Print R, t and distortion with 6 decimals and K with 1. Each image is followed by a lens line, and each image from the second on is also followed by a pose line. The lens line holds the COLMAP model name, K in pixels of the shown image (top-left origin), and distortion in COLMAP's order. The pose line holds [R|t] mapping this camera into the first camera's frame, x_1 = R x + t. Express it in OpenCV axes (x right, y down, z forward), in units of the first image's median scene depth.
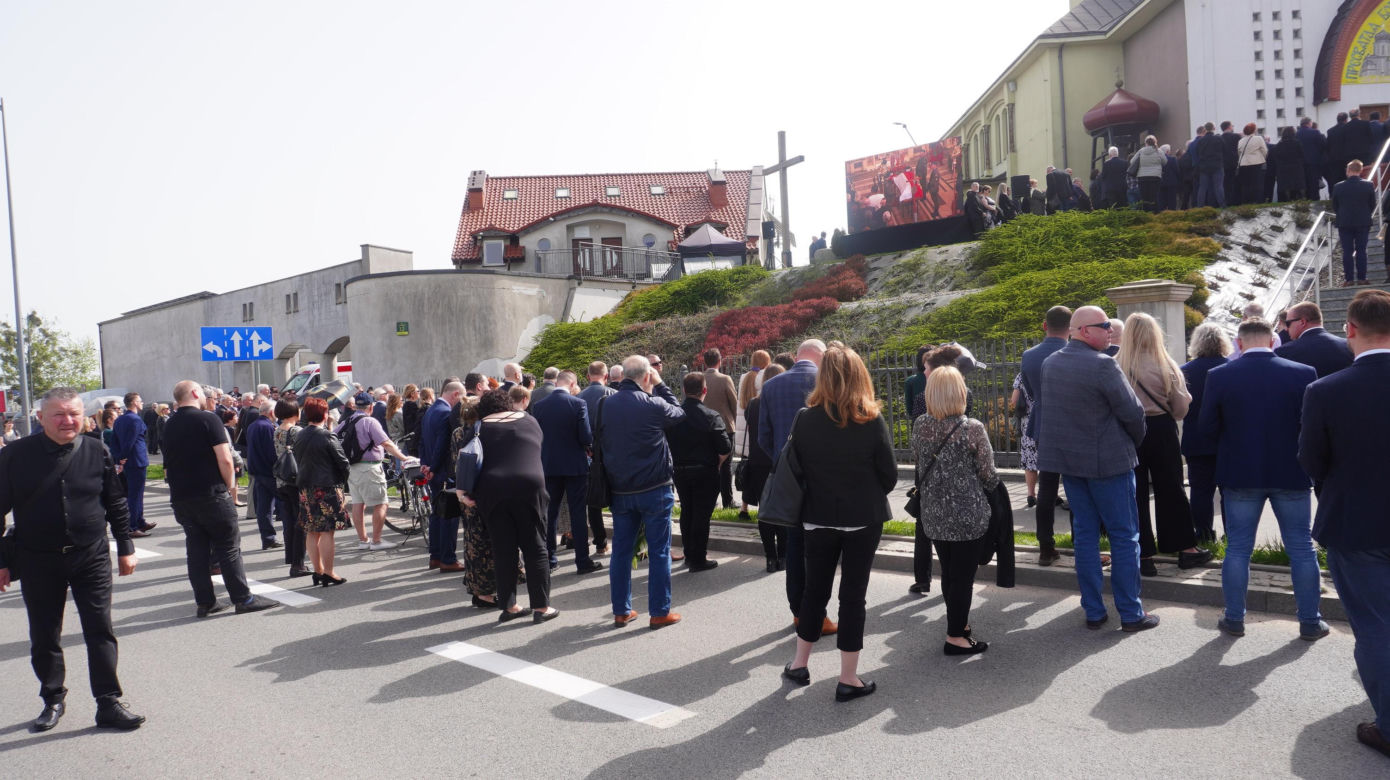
lens RADIAL K [[941.4, 0, 690.9], [0, 941.4, 387.8], [0, 0, 1]] dist [-0.046461, 0.039704]
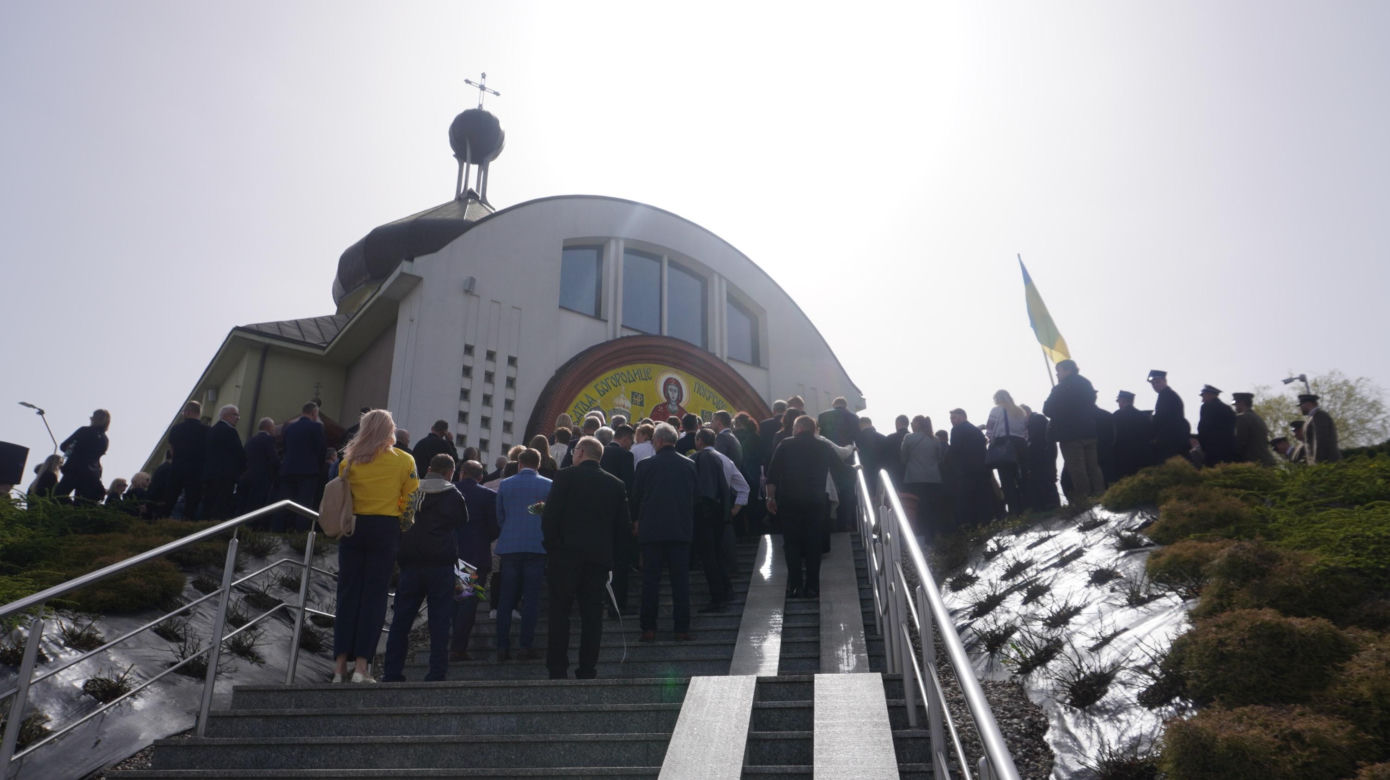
lens RADIAL K [[941.4, 0, 694.2], [0, 941.4, 390.5], [0, 0, 1]] dist [-0.046461, 0.039704]
pose [[0.780143, 0.275310, 0.561766, 0.312381], [-0.022593, 0.909775, -0.414486, -0.032653], [-0.625193, 0.310667, 0.715975, 0.302908]]
